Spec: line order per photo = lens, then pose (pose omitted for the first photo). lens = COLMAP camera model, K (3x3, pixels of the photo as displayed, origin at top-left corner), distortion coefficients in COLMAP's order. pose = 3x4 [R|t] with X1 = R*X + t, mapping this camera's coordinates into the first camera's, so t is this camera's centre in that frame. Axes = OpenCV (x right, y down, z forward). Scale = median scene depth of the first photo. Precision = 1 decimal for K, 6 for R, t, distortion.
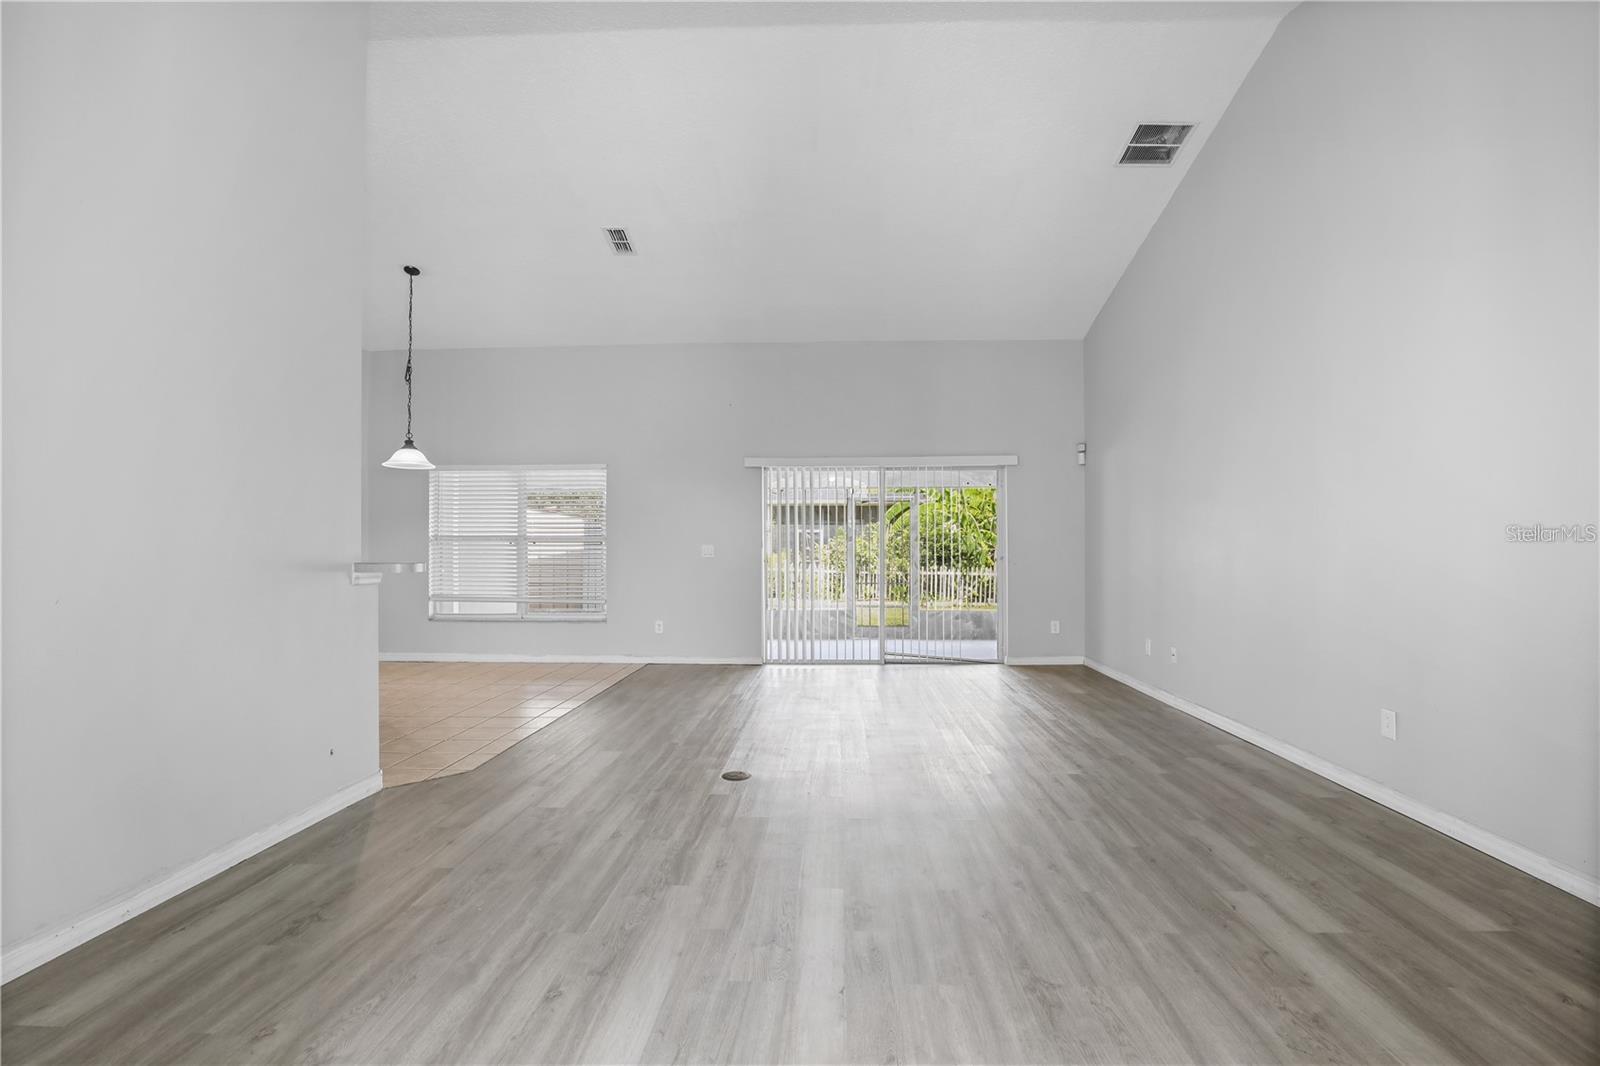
lens RADIAL K [[756.5, 0, 803.2], [0, 756.5, 551.9], [0, 0, 1]] dist [-0.031796, 0.000083]
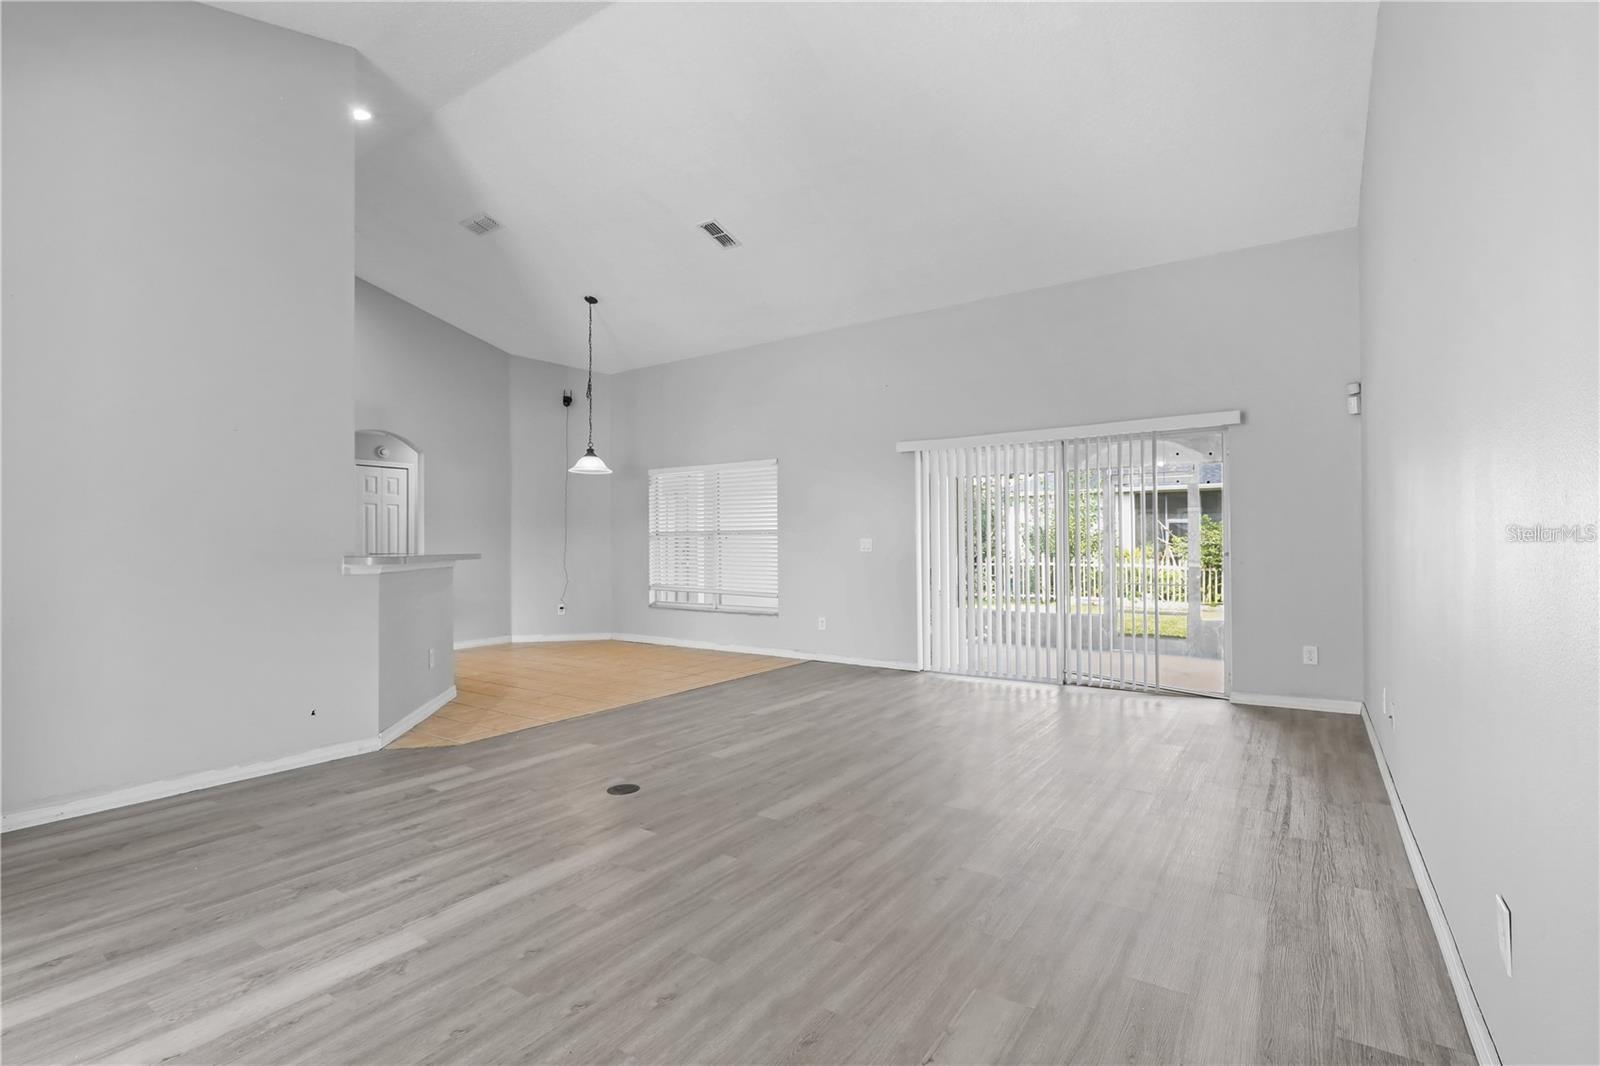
lens RADIAL K [[746.1, 0, 806.9], [0, 746.1, 544.0], [0, 0, 1]] dist [-0.003774, 0.000935]
pose [[0.844710, -0.002483, -0.535219, 0.363327], [0.001368, 0.999996, -0.002480, -0.000485], [0.535223, 0.001363, 0.844710, 0.214746]]
